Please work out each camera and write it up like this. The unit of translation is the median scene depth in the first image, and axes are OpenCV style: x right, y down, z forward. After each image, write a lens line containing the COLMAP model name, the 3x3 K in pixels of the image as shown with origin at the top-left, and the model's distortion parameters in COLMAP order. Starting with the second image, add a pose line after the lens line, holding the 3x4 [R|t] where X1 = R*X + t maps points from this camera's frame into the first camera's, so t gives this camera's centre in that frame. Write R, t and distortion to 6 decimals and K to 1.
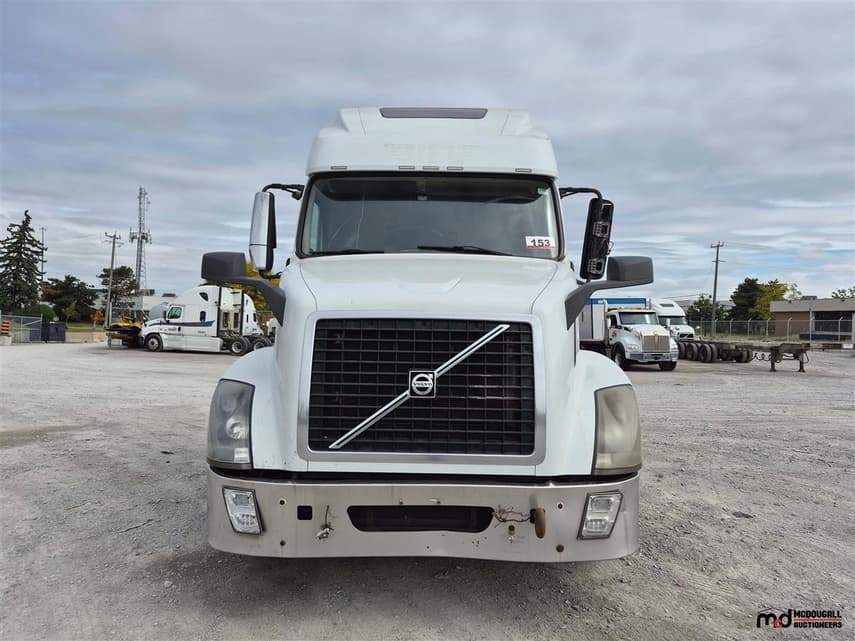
lens RADIAL K [[594.0, 0, 425.7], [0, 594.0, 322.6], [0, 0, 1]] dist [0.068574, -0.067826]
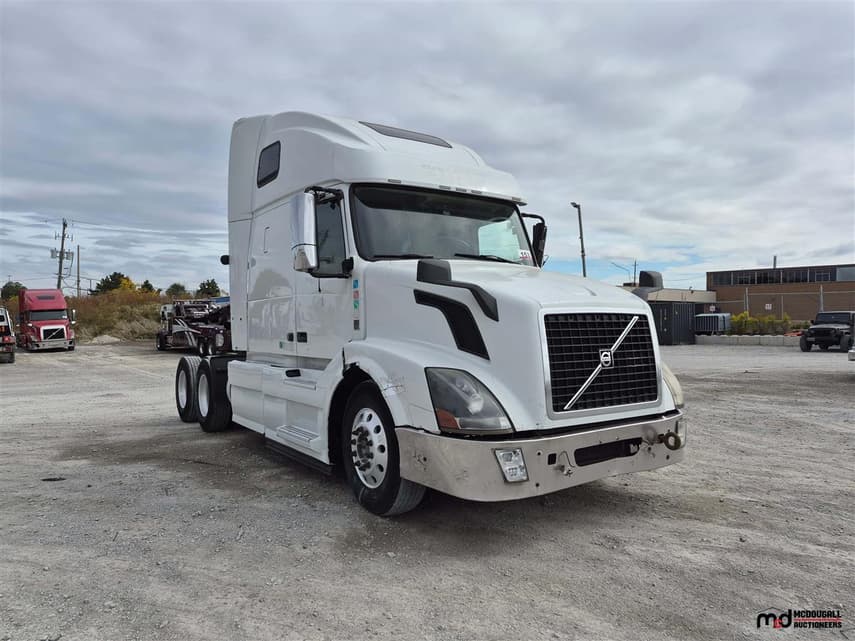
lens RADIAL K [[594.0, 0, 407.2], [0, 594.0, 330.7], [0, 0, 1]] dist [0.068574, -0.067826]
pose [[0.833204, -0.029922, 0.552156, -1.182022], [0.015839, 0.999417, 0.030258, -0.015507], [-0.552739, -0.016465, 0.833191, 0.065018]]
